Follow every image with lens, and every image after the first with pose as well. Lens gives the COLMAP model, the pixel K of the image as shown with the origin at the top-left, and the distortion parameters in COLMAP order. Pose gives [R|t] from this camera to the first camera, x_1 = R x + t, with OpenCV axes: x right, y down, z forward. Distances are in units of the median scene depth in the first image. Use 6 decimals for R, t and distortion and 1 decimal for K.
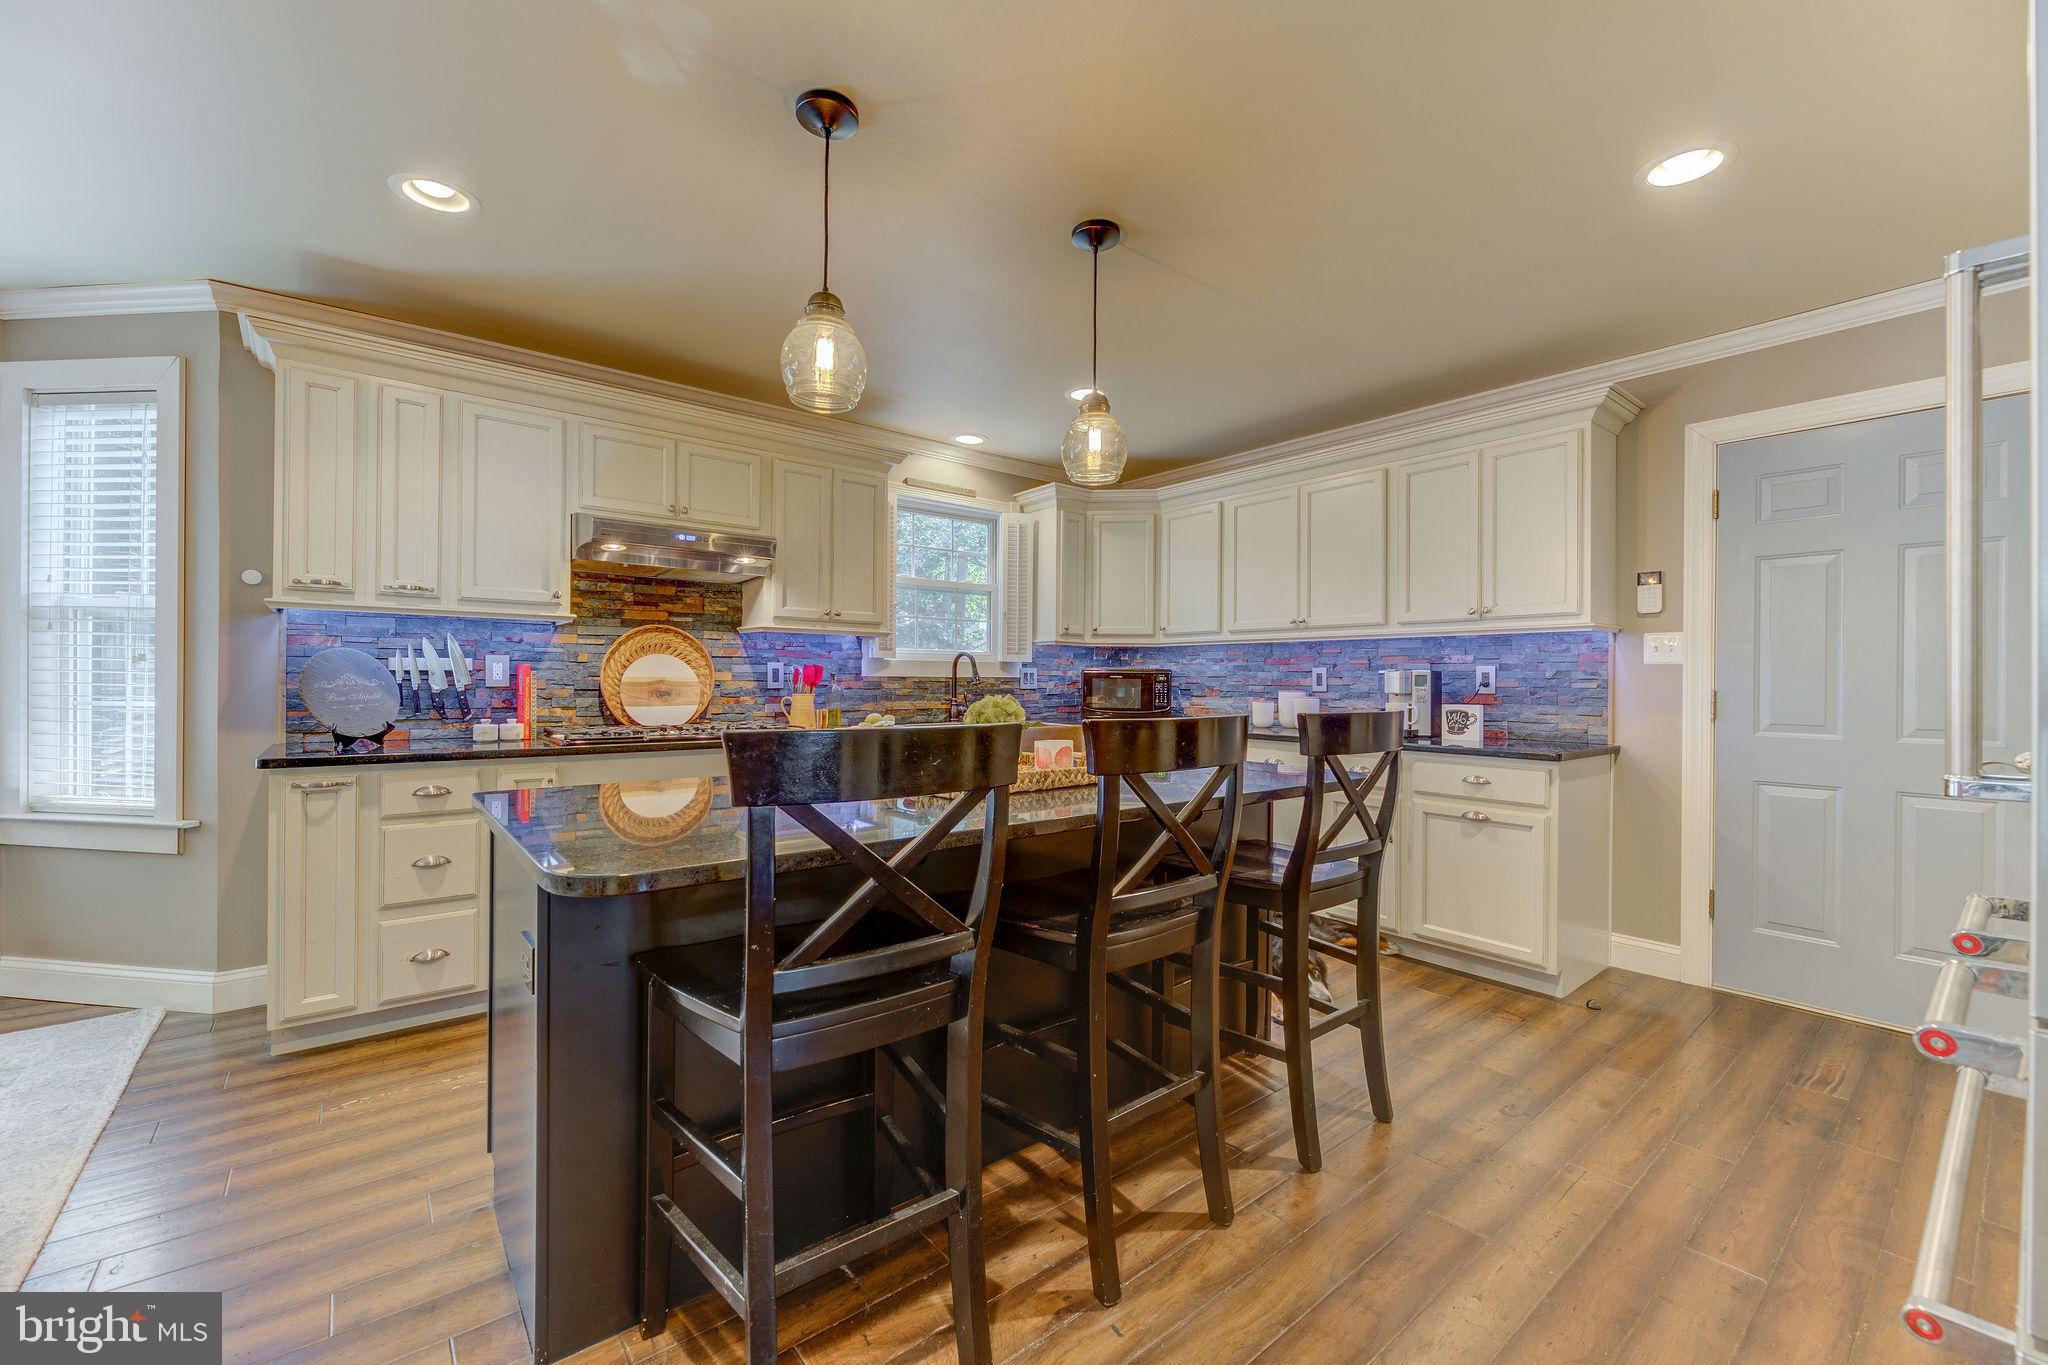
lens RADIAL K [[822.4, 0, 1024.3], [0, 822.4, 682.0], [0, 0, 1]] dist [0.006660, -0.003573]
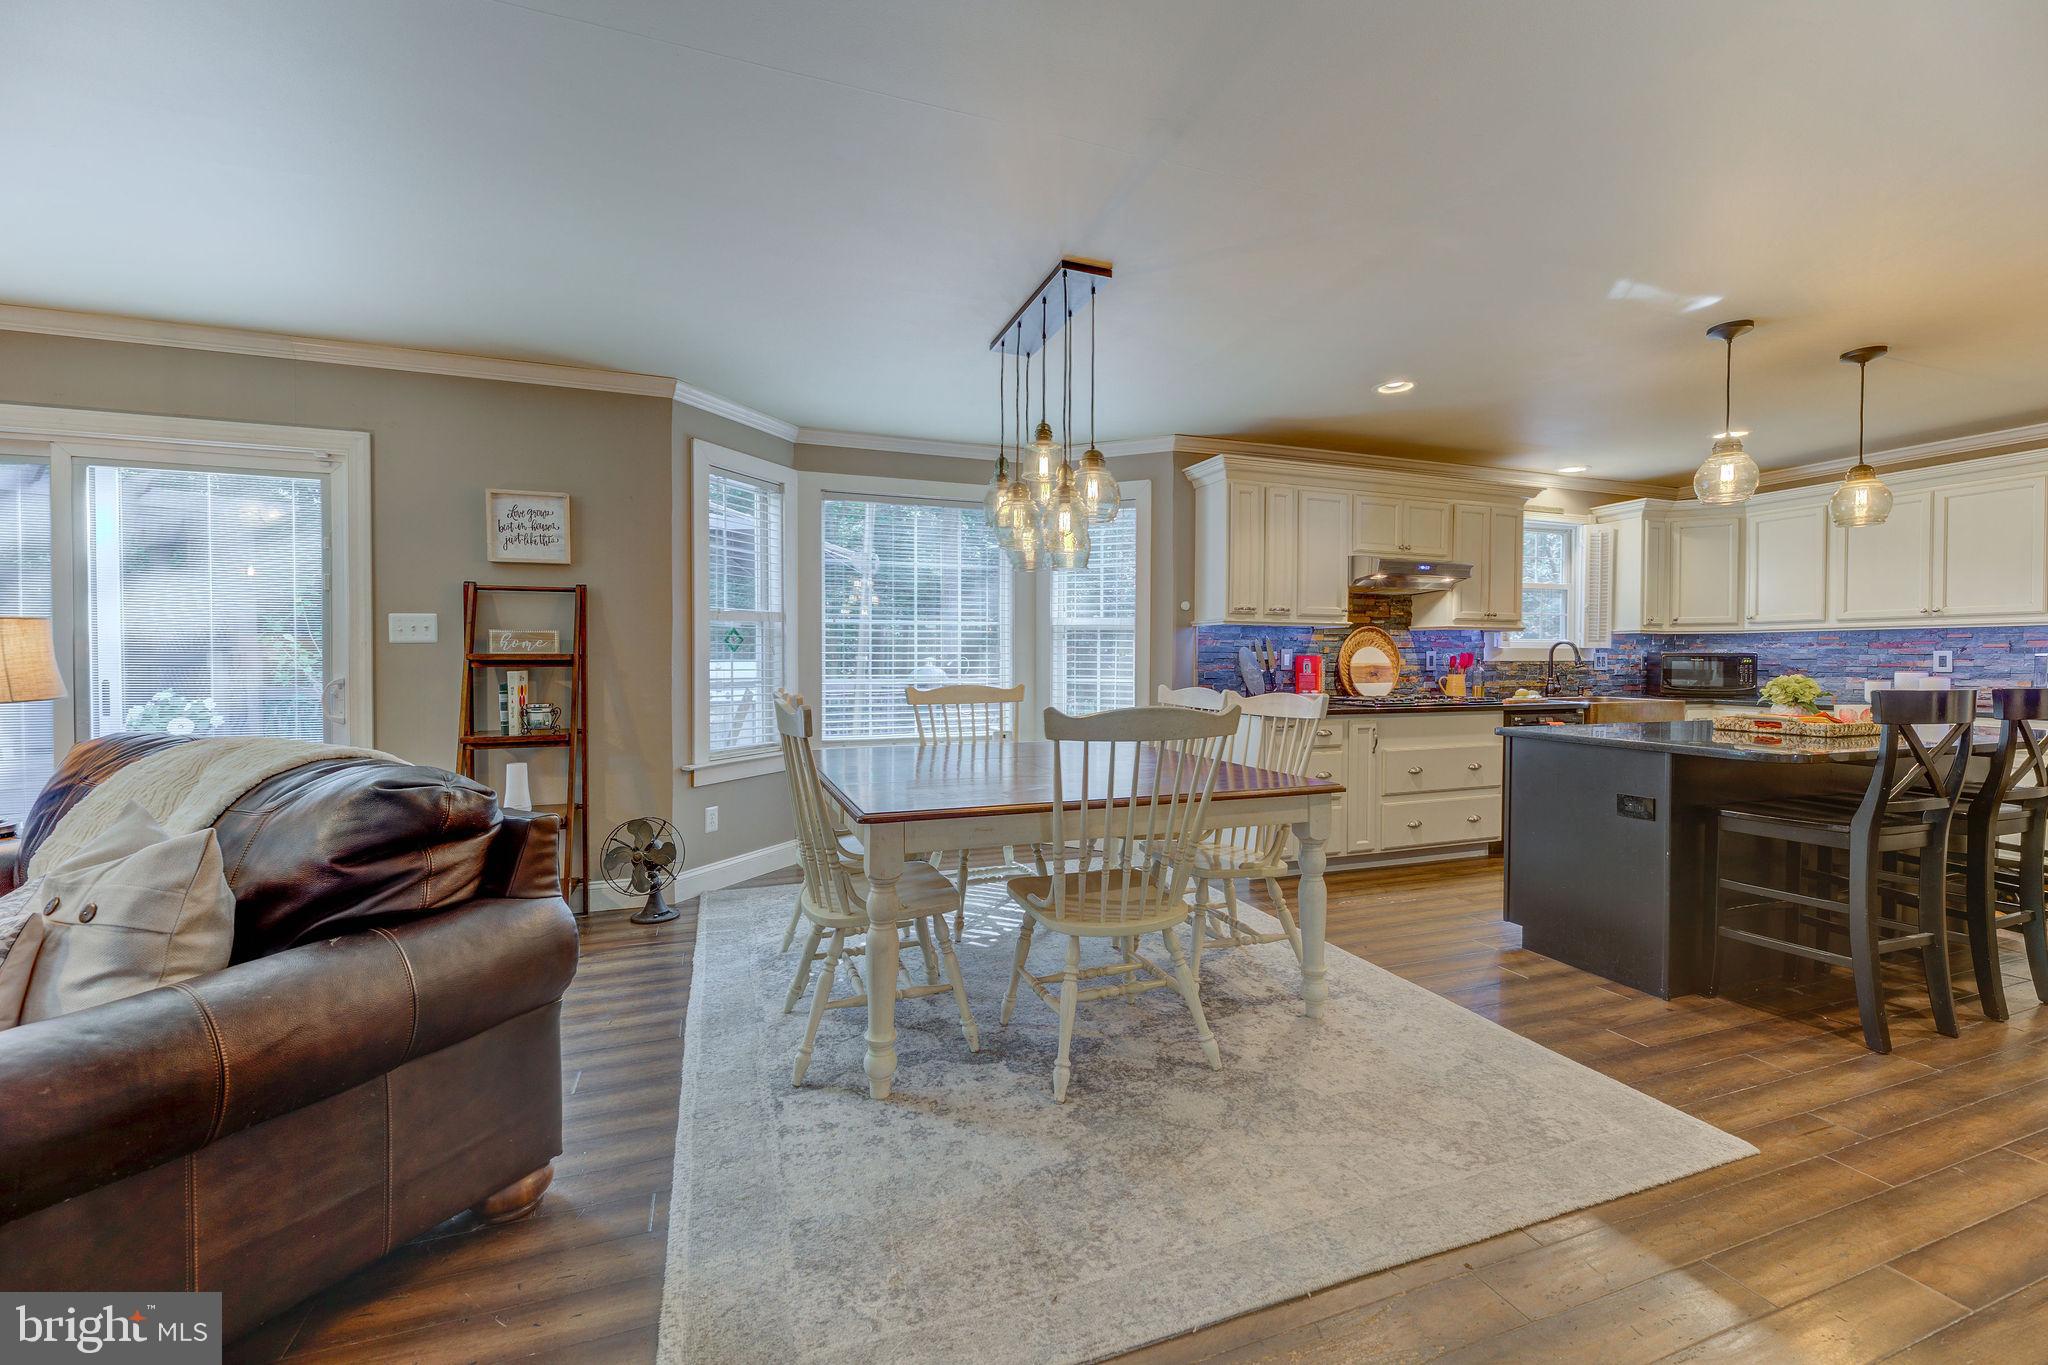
lens RADIAL K [[822.4, 0, 1021.0], [0, 822.4, 677.4], [0, 0, 1]] dist [0.006660, -0.003573]
pose [[0.945404, 0.001253, -0.325897, -0.607991], [0.004483, 0.999848, 0.016850, -0.008017], [0.325869, -0.017391, 0.945255, -0.615599]]
